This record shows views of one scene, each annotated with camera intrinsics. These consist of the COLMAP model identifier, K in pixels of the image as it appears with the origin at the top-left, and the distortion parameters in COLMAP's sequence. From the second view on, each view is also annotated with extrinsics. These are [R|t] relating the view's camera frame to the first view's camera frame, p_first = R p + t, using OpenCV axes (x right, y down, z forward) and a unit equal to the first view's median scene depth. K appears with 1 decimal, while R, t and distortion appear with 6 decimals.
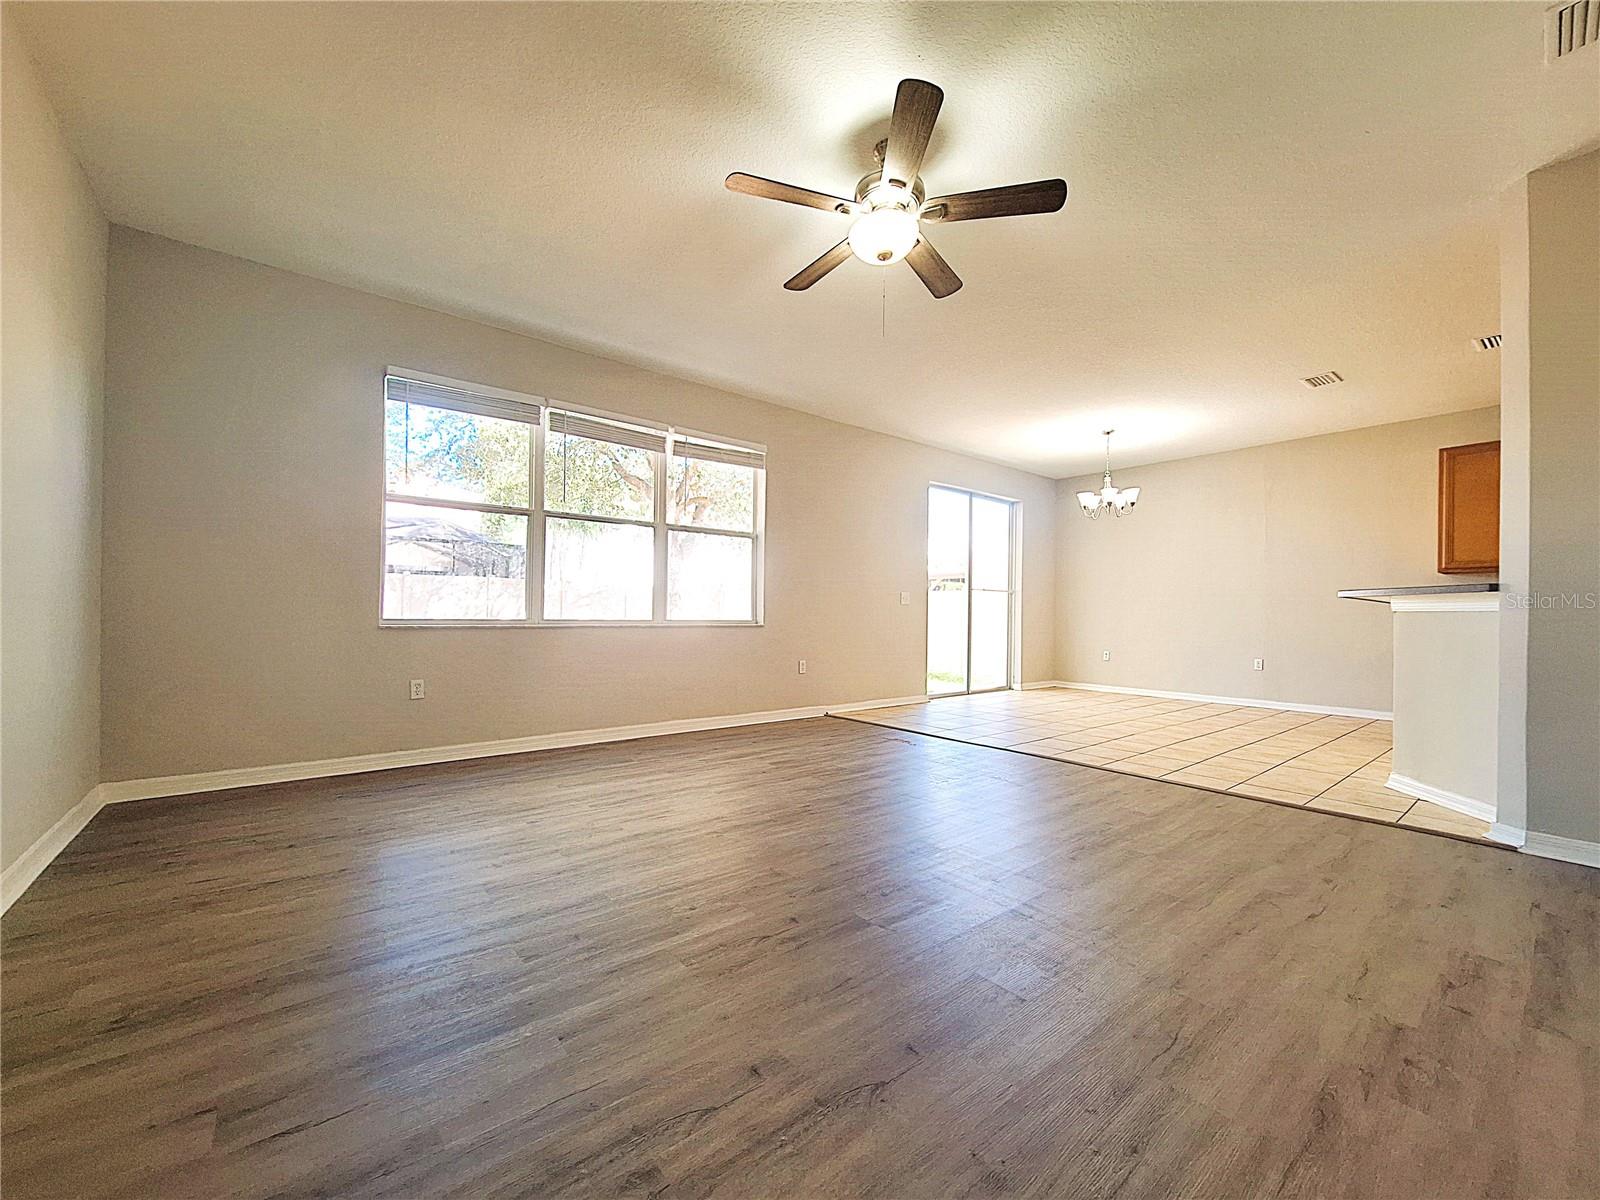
lens RADIAL K [[634.3, 0, 813.4], [0, 634.3, 603.7], [0, 0, 1]] dist [0.001153, 0.000299]
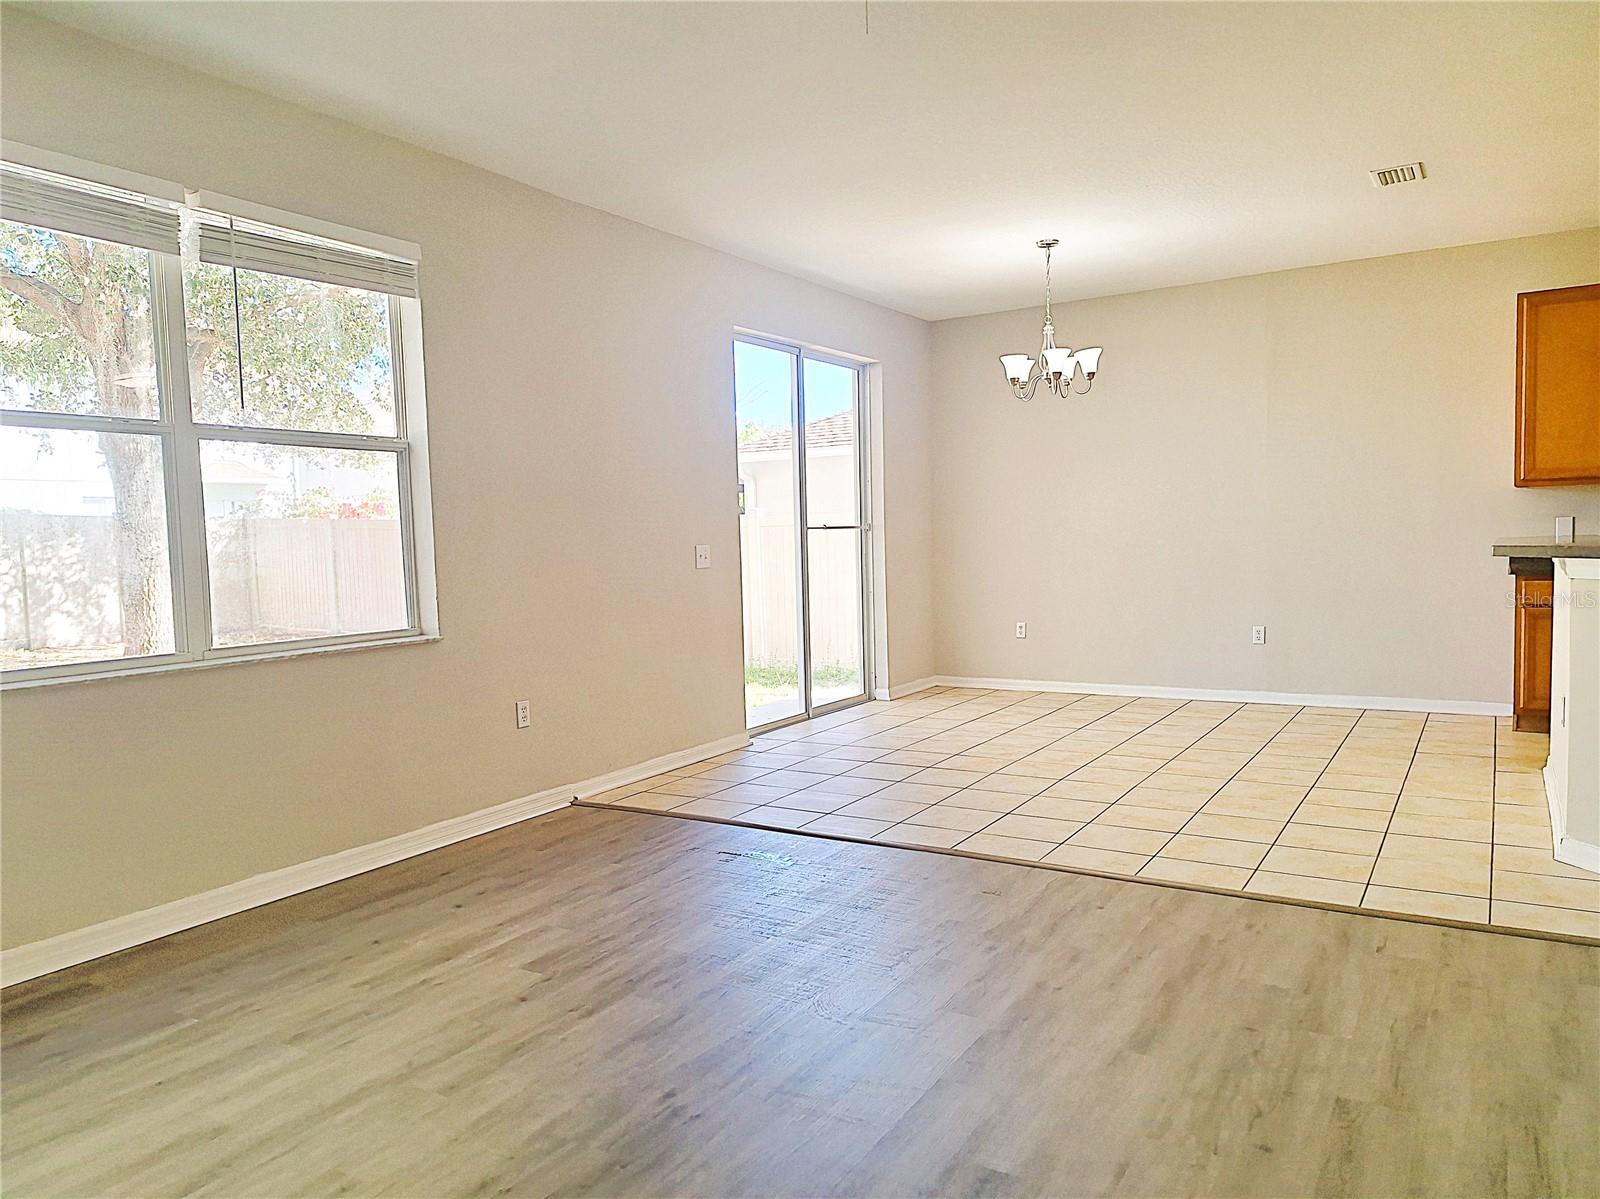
lens RADIAL K [[1108.9, 0, 801.6], [0, 1108.9, 604.4], [0, 0, 1]] dist [0.030444, -0.003818]
pose [[0.946283, -0.058951, 0.317919, -0.084249], [0.034484, 0.996032, 0.082048, -0.048378], [-0.321494, -0.066678, 0.944561, 0.137001]]
